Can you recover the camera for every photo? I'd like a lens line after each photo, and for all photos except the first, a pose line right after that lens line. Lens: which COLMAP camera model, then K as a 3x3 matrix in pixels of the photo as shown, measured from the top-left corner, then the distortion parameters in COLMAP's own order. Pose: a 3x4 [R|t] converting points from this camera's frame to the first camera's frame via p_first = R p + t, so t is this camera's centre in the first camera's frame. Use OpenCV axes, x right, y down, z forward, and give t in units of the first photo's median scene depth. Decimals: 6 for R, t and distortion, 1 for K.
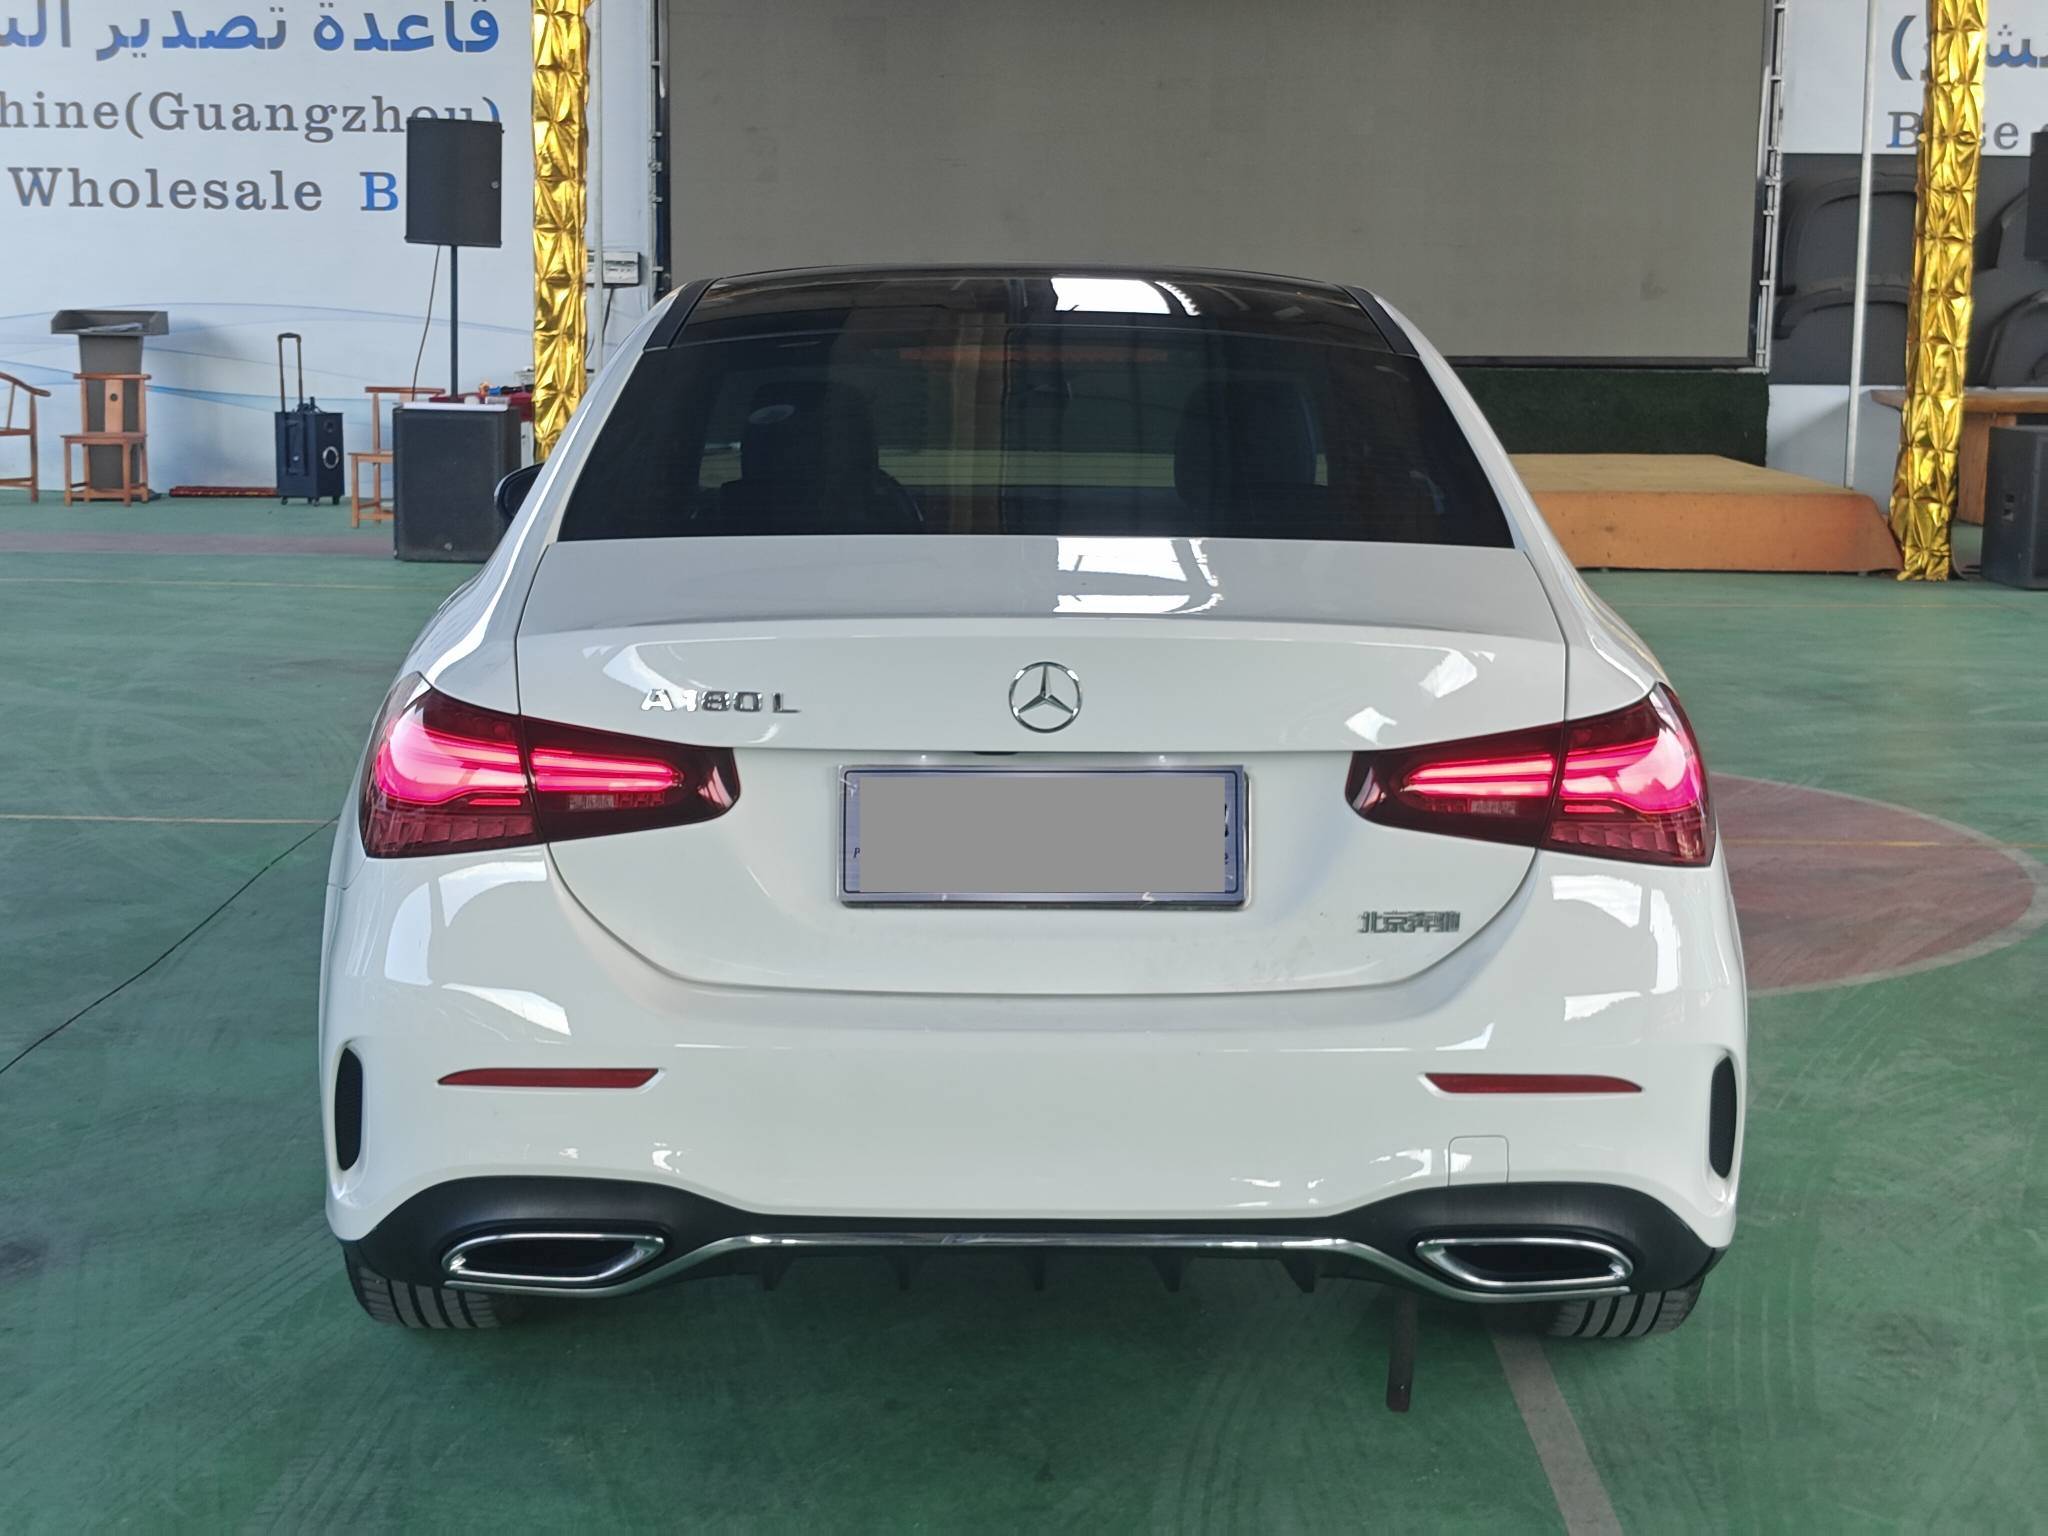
lens RADIAL K [[3113.0, 0, 950.7], [0, 3113.0, 790.1], [0, 0, 1]] dist [0.203378, -0.795126]
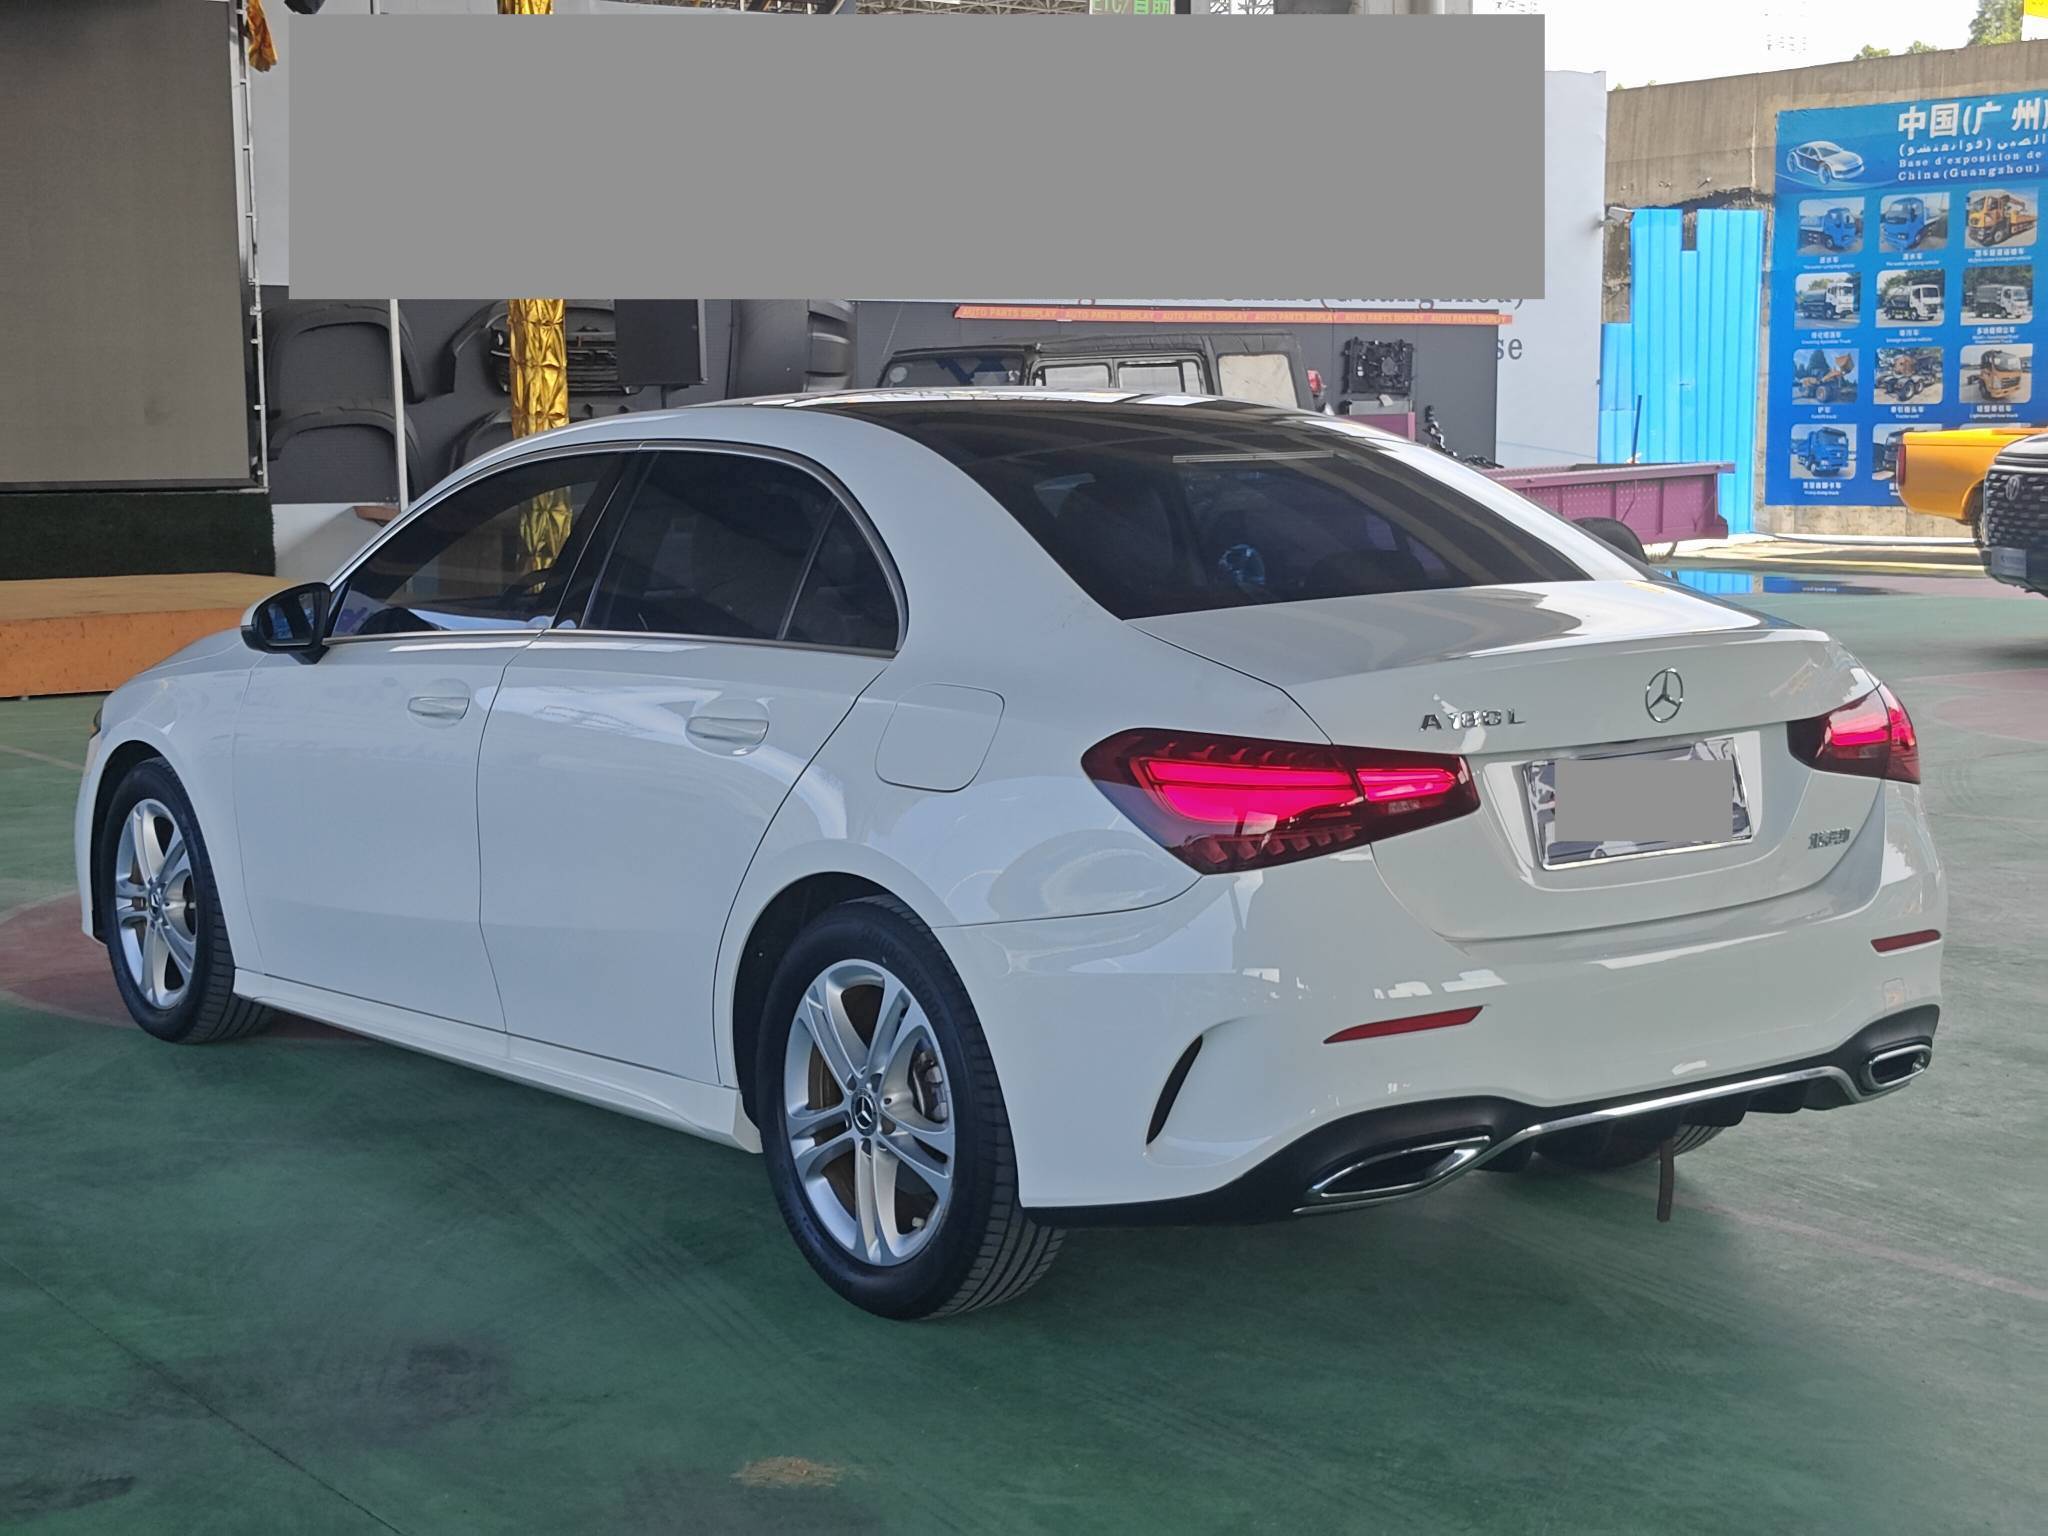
lens RADIAL K [[3138.0, 0, 1024.0], [0, 3138.0, 768.0], [0, 0, 1]] dist [0.139239, -0.161739]
pose [[0.800007, -0.084130, 0.594063, -0.268192], [0.111795, 0.993683, -0.009828, -0.004409], [-0.589484, 0.074276, 0.804358, 0.015275]]
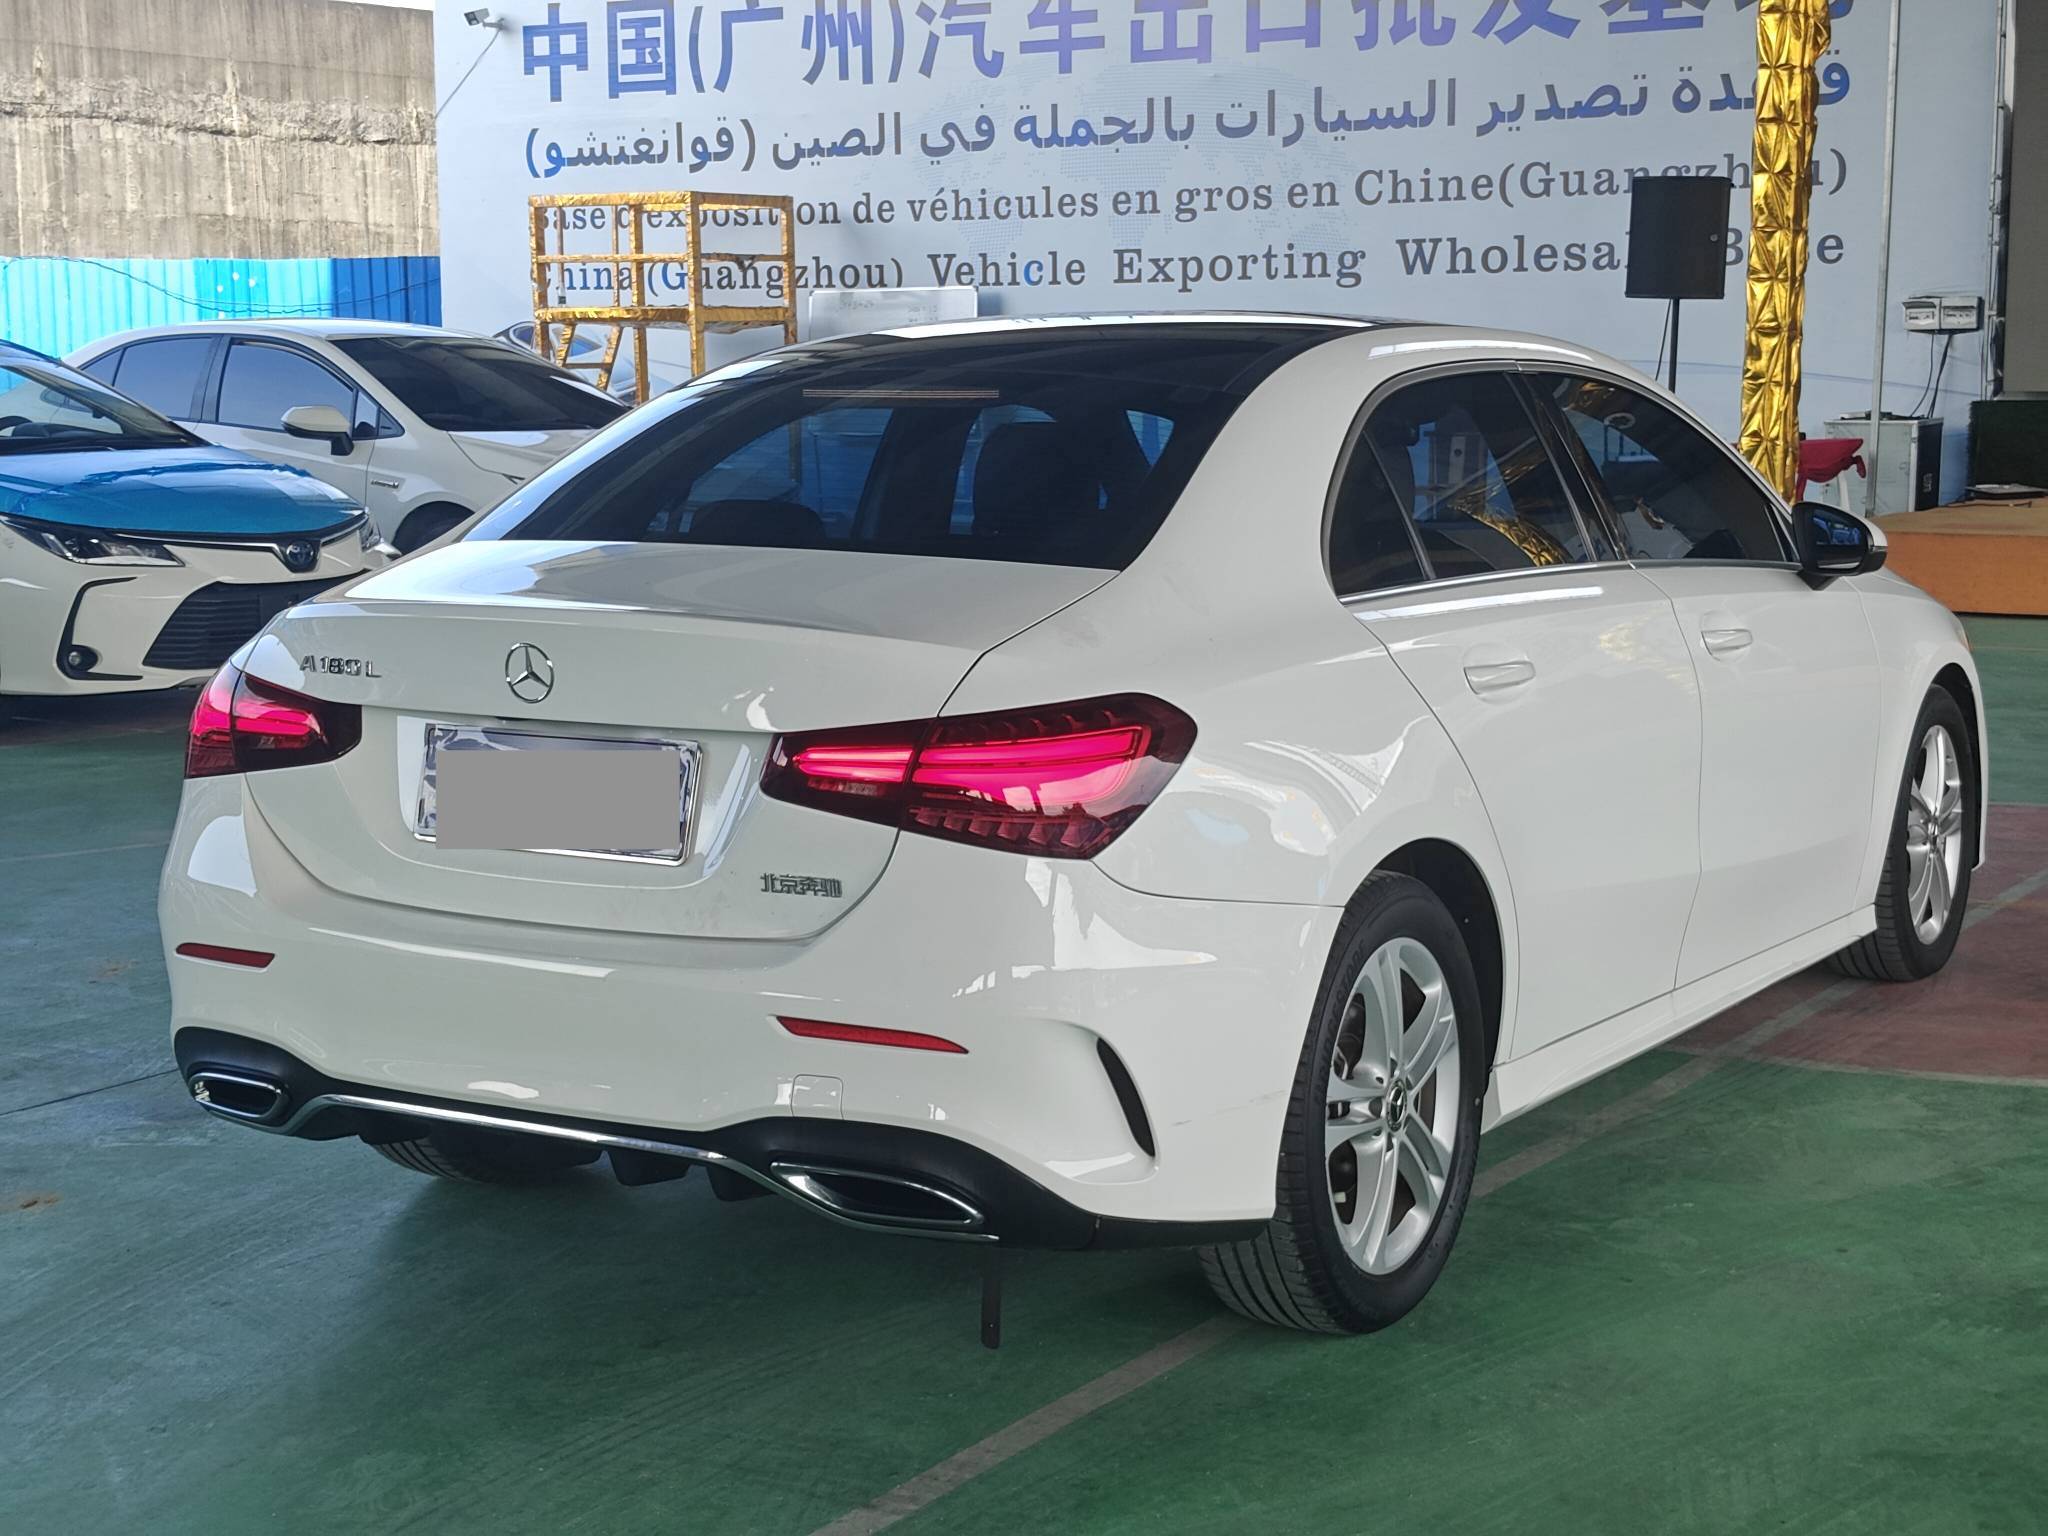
lens RADIAL K [[3138.0, 0, 1024.0], [0, 3138.0, 768.0], [0, 0, 1]] dist [0.139239, -0.161739]
pose [[0.844375, 0.055025, -0.532919, 0.222068], [-0.068633, 0.997625, -0.005737, 0.000079], [0.531338, 0.041420, 0.846147, 0.018469]]
